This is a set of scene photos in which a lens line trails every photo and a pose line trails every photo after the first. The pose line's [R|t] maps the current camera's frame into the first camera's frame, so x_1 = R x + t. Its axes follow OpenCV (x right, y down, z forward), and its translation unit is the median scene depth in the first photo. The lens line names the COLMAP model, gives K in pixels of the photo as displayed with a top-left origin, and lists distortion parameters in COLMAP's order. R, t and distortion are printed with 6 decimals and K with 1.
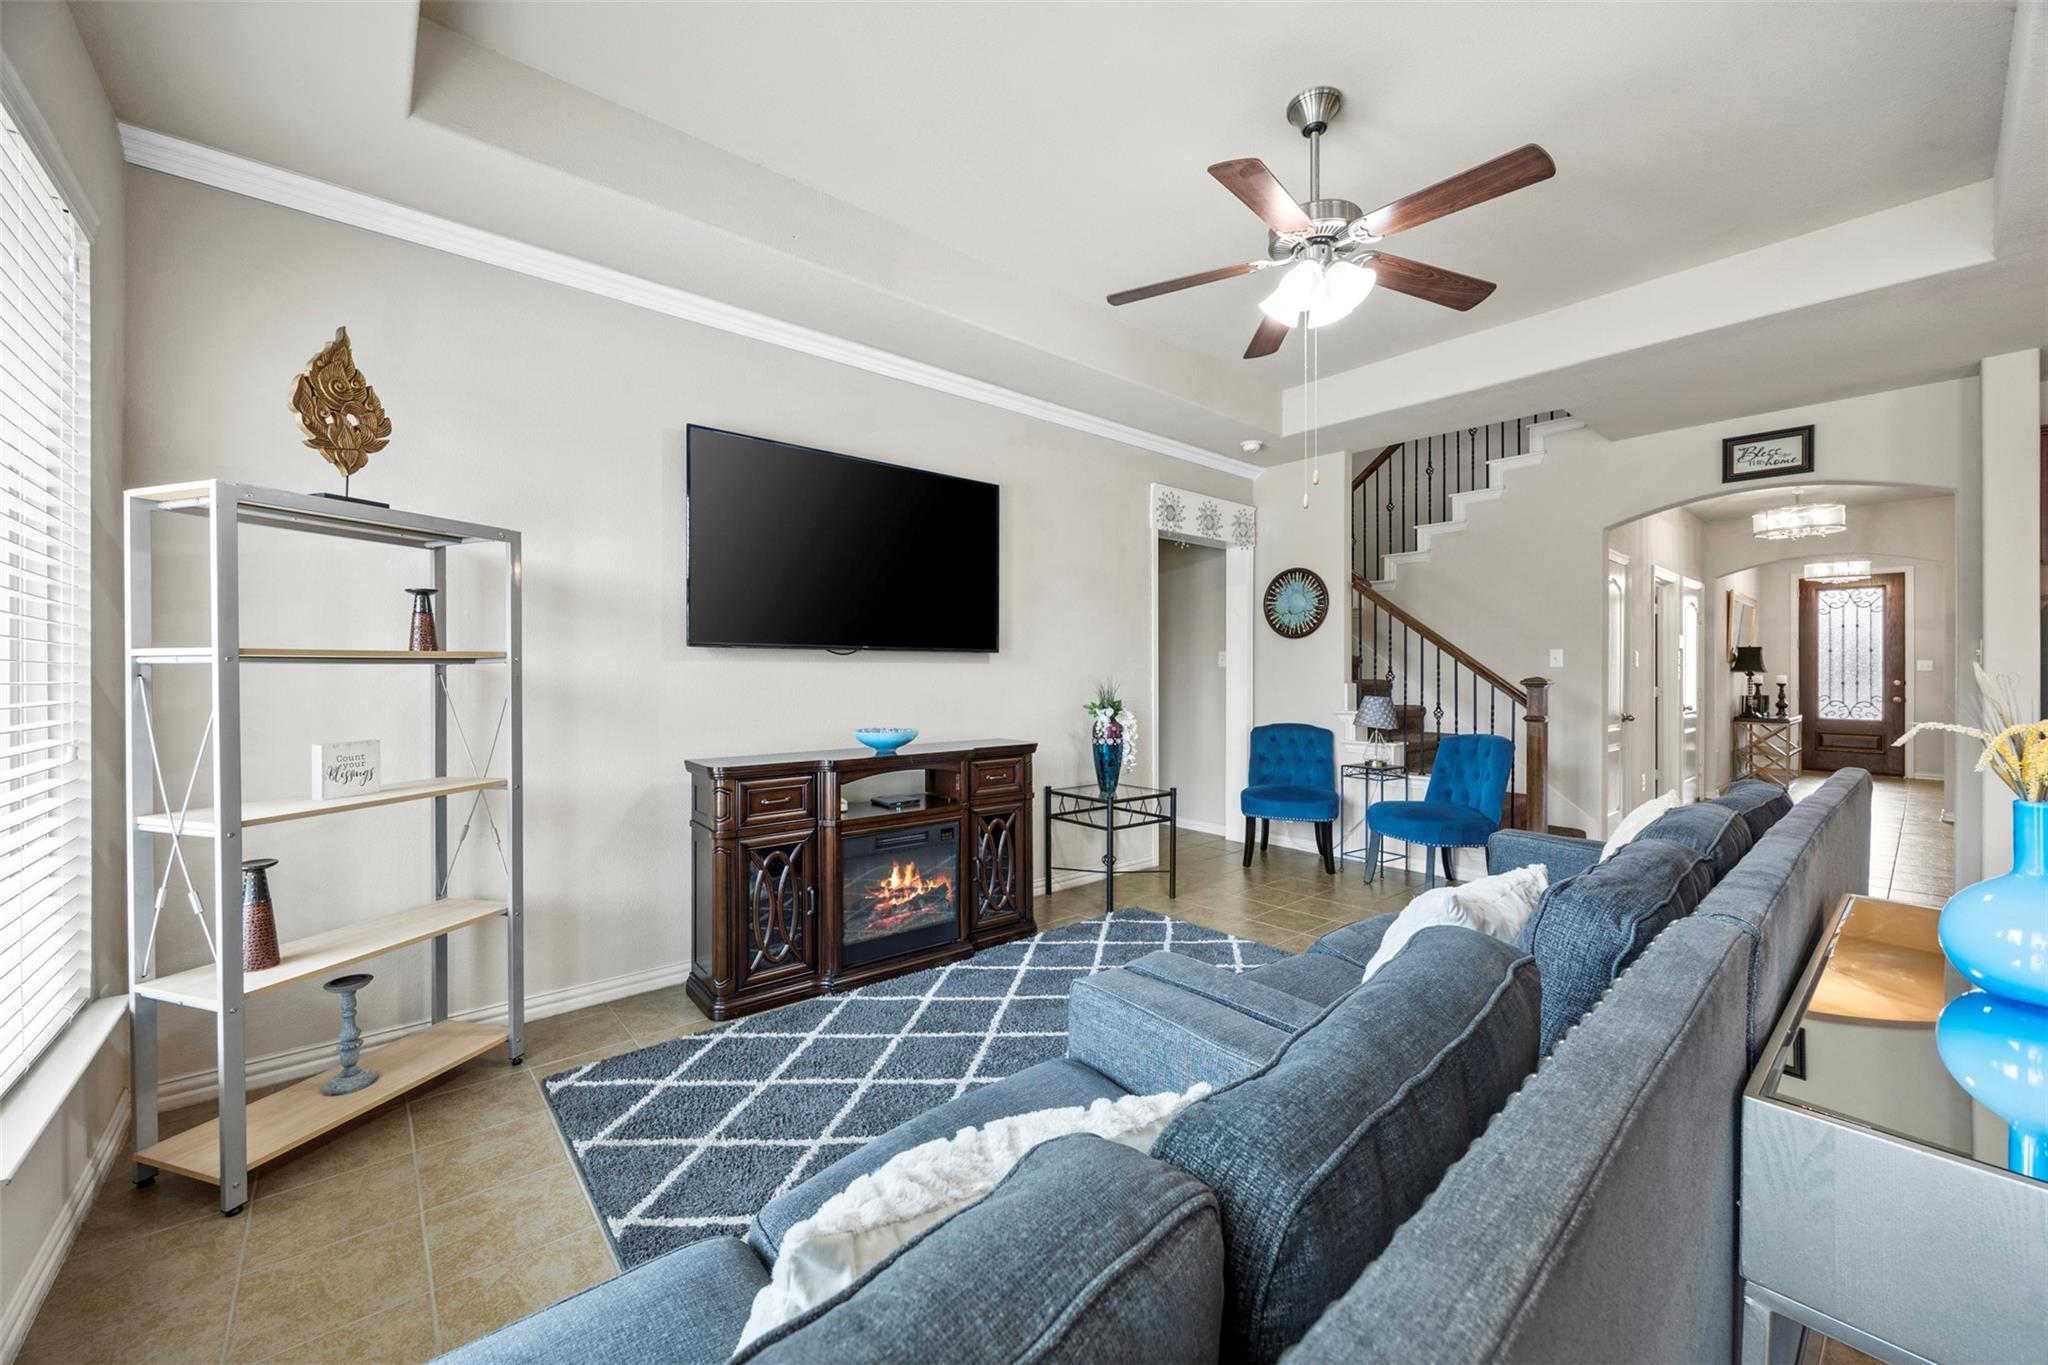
lens RADIAL K [[779.8, 0, 1018.1], [0, 779.8, 674.2], [0, 0, 1]] dist [0.000907, -0.000177]
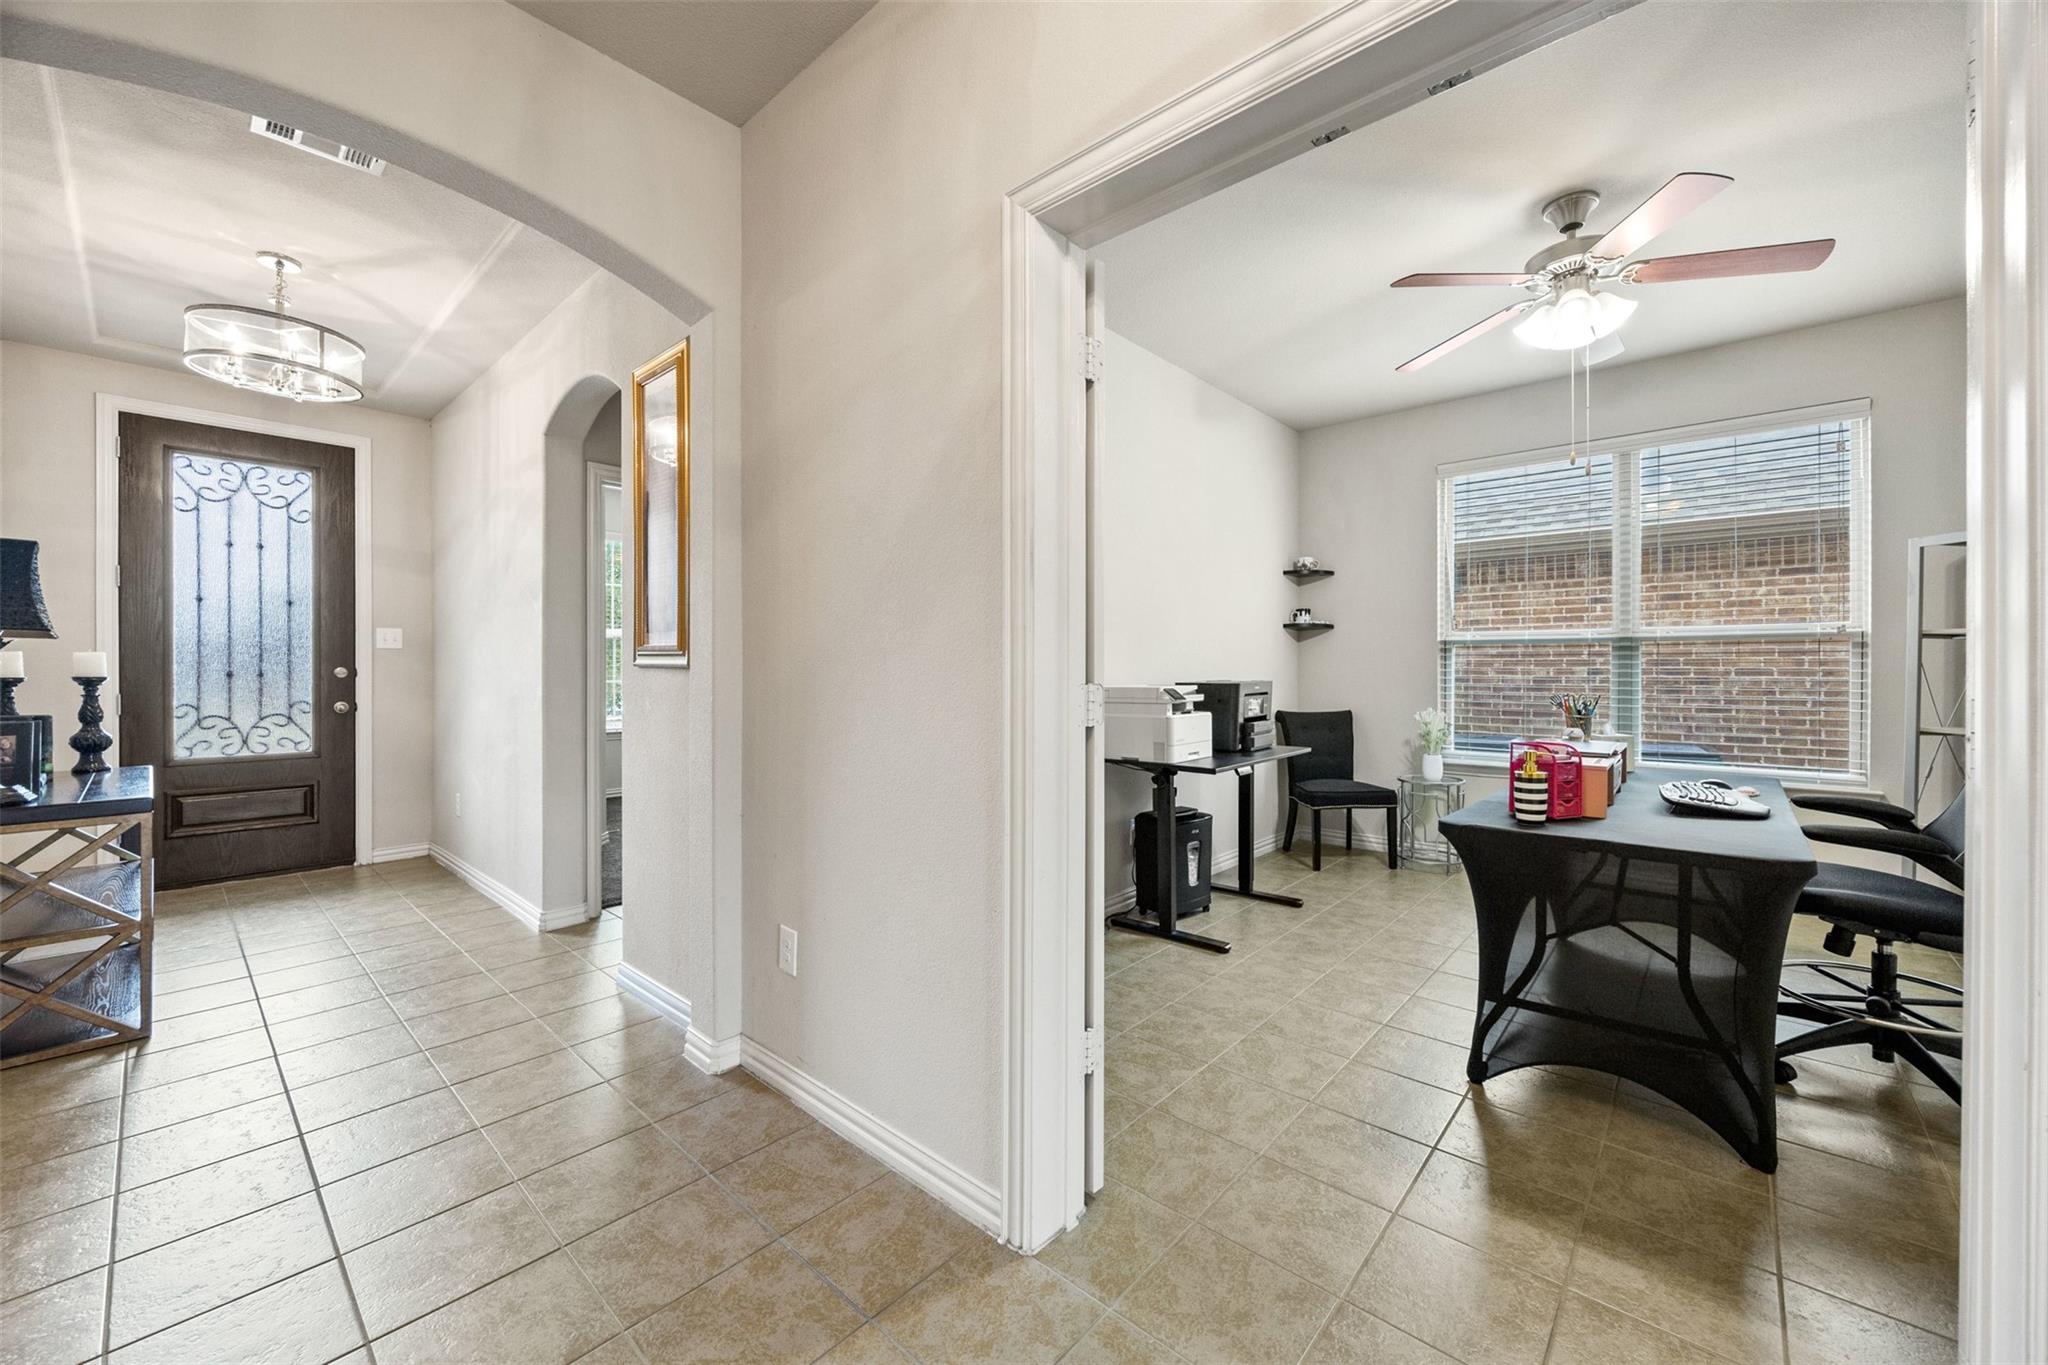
lens RADIAL K [[779.8, 0, 1018.7], [0, 779.8, 668.1], [0, 0, 1]] dist [0.000907, -0.000177]
pose [[-0.120747, -0.001852, 0.992682, 0.579264], [0.007174, 0.999971, 0.002739, 0.009581], [-0.992657, 0.007452, -0.120730, 0.625229]]
